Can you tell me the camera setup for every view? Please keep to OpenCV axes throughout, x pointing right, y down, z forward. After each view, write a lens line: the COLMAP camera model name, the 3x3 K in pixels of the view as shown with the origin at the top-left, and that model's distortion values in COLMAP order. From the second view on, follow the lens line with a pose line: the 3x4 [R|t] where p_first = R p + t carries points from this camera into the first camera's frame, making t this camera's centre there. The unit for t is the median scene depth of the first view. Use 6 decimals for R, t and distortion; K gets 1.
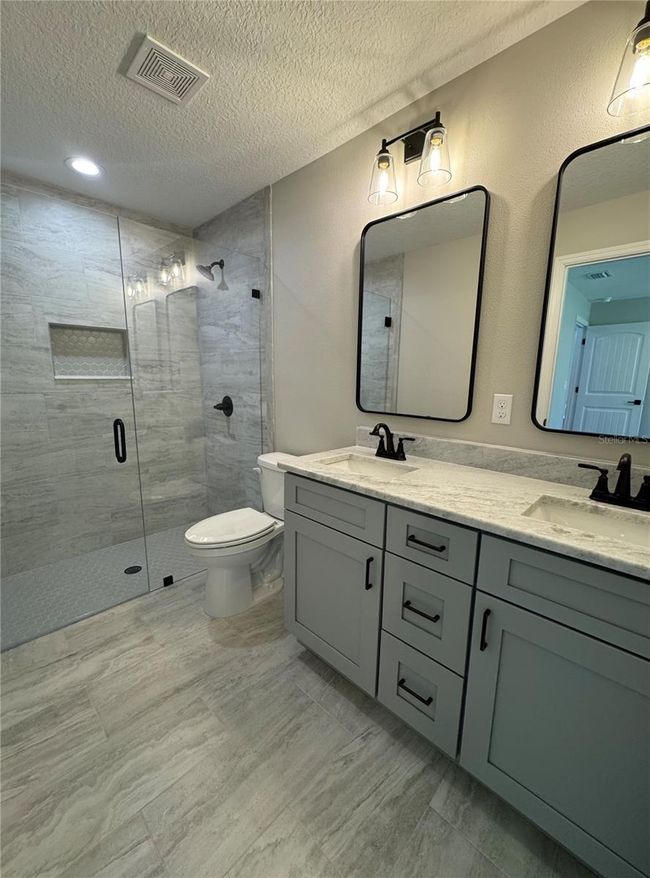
lens RADIAL K [[350.3, 0, 328.2], [0, 350.3, 438.1], [0, 0, 1]] dist [-0.001051, -0.000518]
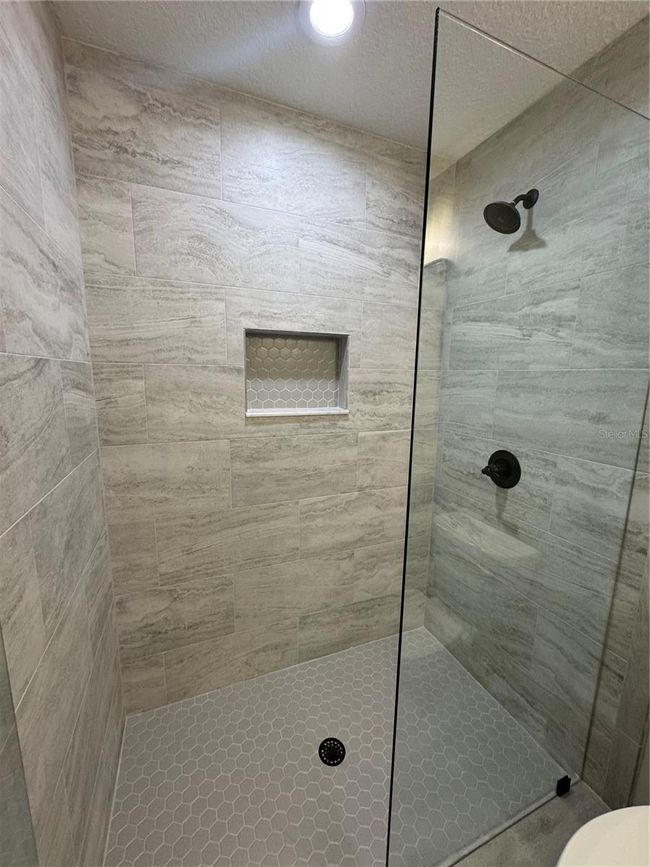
lens RADIAL K [[346.0, 0, 324.4], [0, 346.0, 434.5], [0, 0, 1]] dist [-0.001051, -0.000518]
pose [[0.913689, 0.071541, -0.400068, -0.362330], [-0.076714, 0.997048, 0.003091, -0.136640], [0.399108, 0.027867, 0.916480, 0.439639]]
